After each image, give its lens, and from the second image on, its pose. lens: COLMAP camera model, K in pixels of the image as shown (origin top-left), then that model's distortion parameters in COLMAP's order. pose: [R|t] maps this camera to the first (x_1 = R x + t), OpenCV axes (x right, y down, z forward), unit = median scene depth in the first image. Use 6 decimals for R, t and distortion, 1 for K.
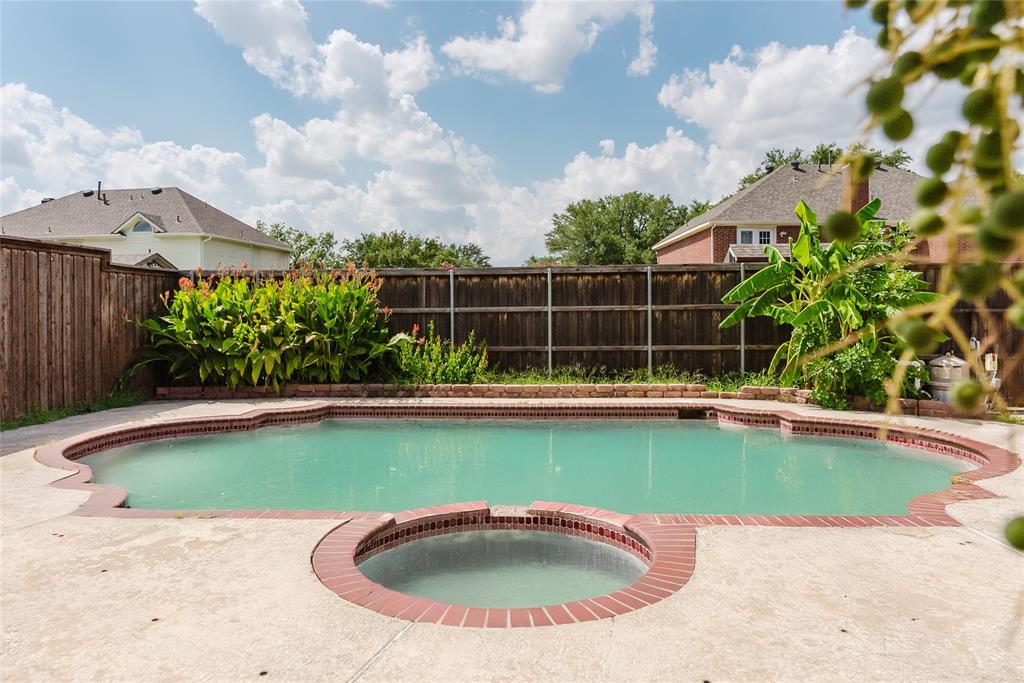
lens RADIAL K [[697.1, 0, 512.9], [0, 697.1, 336.5], [0, 0, 1]] dist [-0.001280, -0.001475]
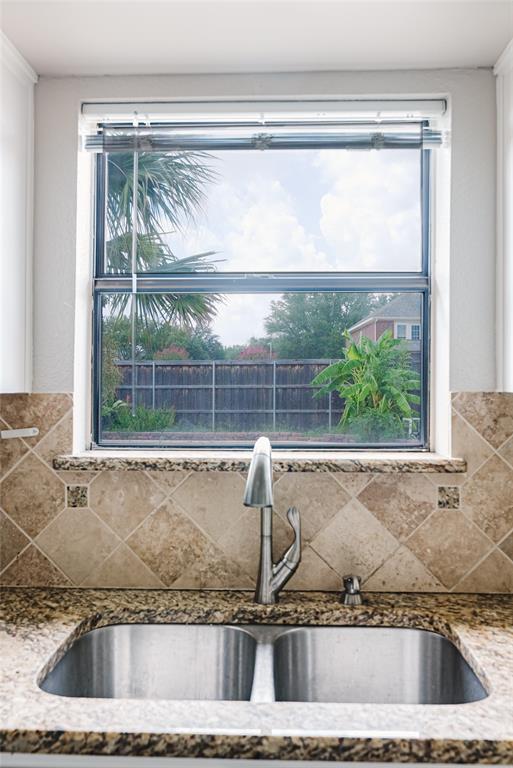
lens RADIAL K [[669.4, 0, 255.6], [0, 669.4, 385.1], [0, 0, 1]] dist [0.000223, -0.000019]
pose [[0.999933, 0.006233, 0.009773, 0.134224], [-0.005887, 0.999371, -0.034985, 0.011122], [-0.009985, 0.034925, 0.999340, -0.553023]]
